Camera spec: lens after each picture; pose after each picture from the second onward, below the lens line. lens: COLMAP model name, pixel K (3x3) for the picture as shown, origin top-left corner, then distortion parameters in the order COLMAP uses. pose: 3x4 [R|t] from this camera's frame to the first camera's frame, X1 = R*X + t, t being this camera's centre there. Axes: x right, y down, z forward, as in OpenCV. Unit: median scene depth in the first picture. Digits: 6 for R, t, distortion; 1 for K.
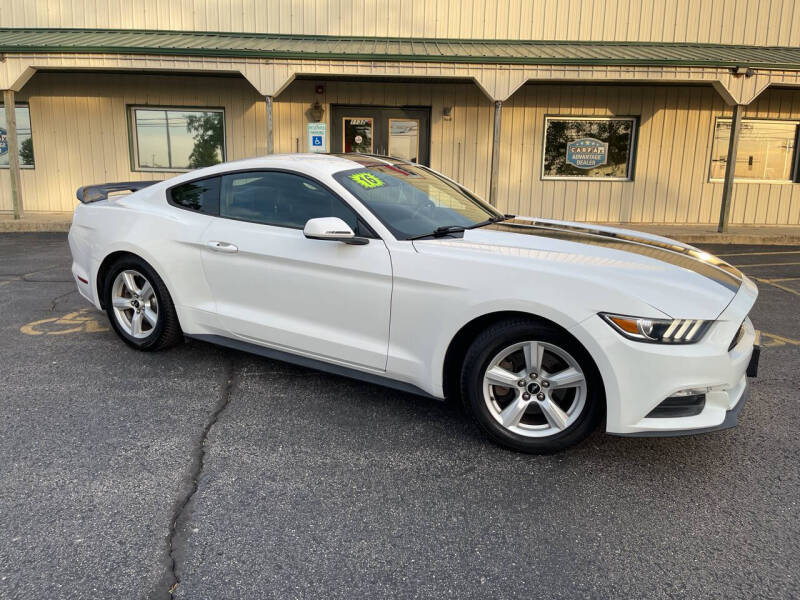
lens RADIAL K [[595.0, 0, 408.9], [0, 595.0, 303.9], [0, 0, 1]] dist [0.048507, -0.060774]
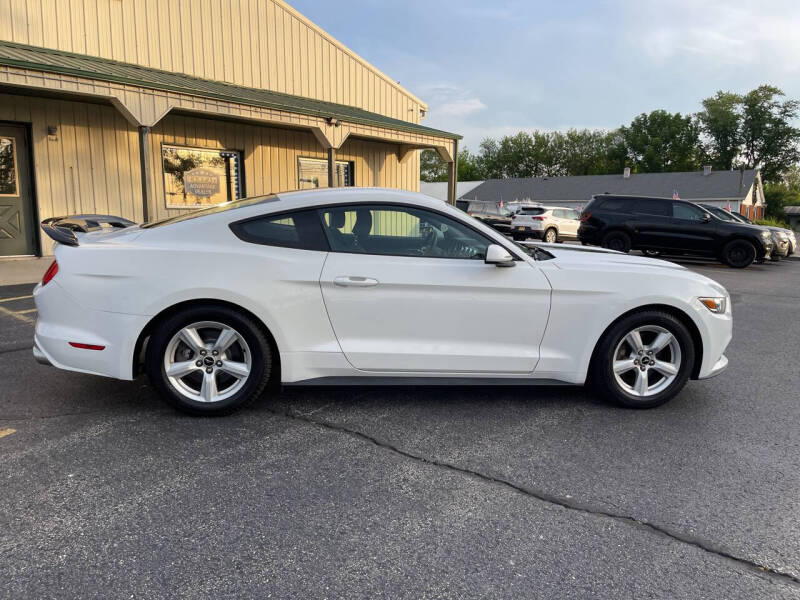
lens RADIAL K [[595.0, 0, 408.9], [0, 595.0, 303.9], [0, 0, 1]] dist [0.048507, -0.060774]
pose [[0.662454, -0.128103, 0.738068, -0.307164], [0.161878, 0.986470, 0.025923, -0.019298], [-0.731403, 0.102304, 0.674228, 0.084037]]
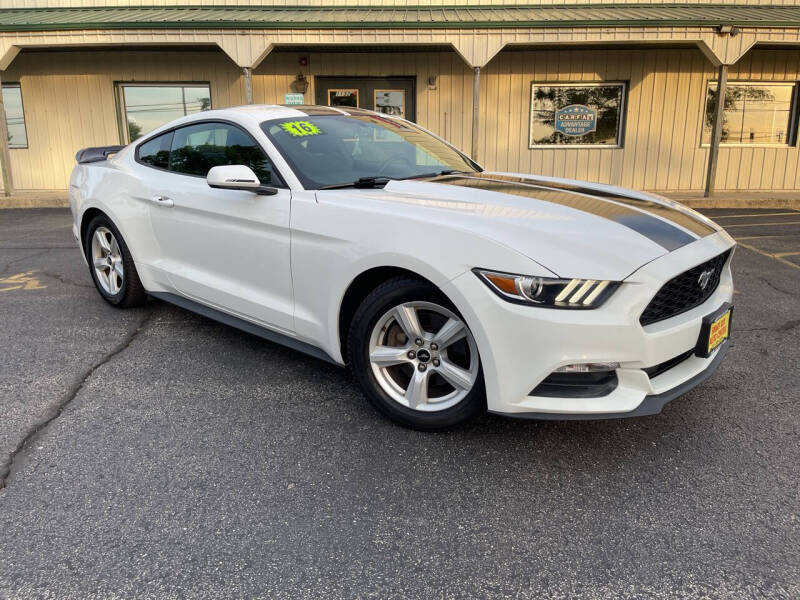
lens RADIAL K [[591.9, 0, 417.5], [0, 591.9, 308.2], [0, 0, 1]] dist [0.058387, -0.075111]
pose [[0.999439, -0.013623, -0.030586, 0.075402], [0.014746, 0.999214, 0.036801, 0.022264], [0.030061, -0.037231, 0.998854, -0.005341]]
